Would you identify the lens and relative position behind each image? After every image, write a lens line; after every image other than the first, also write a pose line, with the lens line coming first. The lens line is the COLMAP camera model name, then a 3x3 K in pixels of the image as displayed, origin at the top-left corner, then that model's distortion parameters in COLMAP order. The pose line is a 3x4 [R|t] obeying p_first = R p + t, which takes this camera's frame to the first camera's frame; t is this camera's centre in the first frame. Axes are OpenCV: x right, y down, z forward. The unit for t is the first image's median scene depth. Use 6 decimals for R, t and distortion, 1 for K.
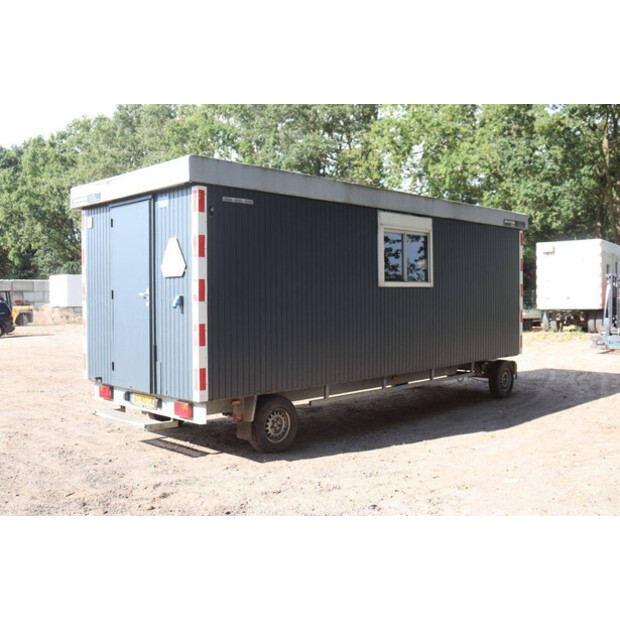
lens RADIAL K [[617.8, 0, 310.0], [0, 617.8, 310.0], [0, 0, 1]] dist [-0.071395, 0.001779]
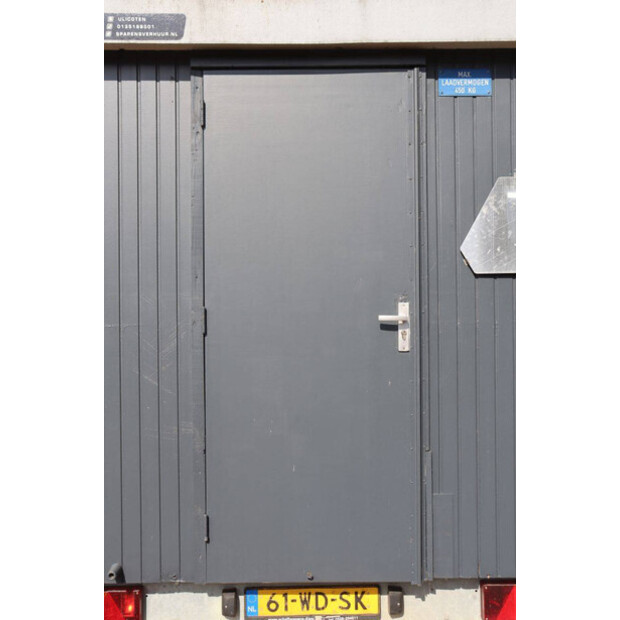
lens RADIAL K [[738.5, 0, 310.0], [0, 738.5, 310.0], [0, 0, 1]] dist [0.002064, 0.033255]
pose [[0.703751, -0.002118, 0.710444, -0.121279], [0.023737, 0.999507, -0.020533, -0.004377], [-0.710050, 0.031315, 0.703454, 0.139227]]
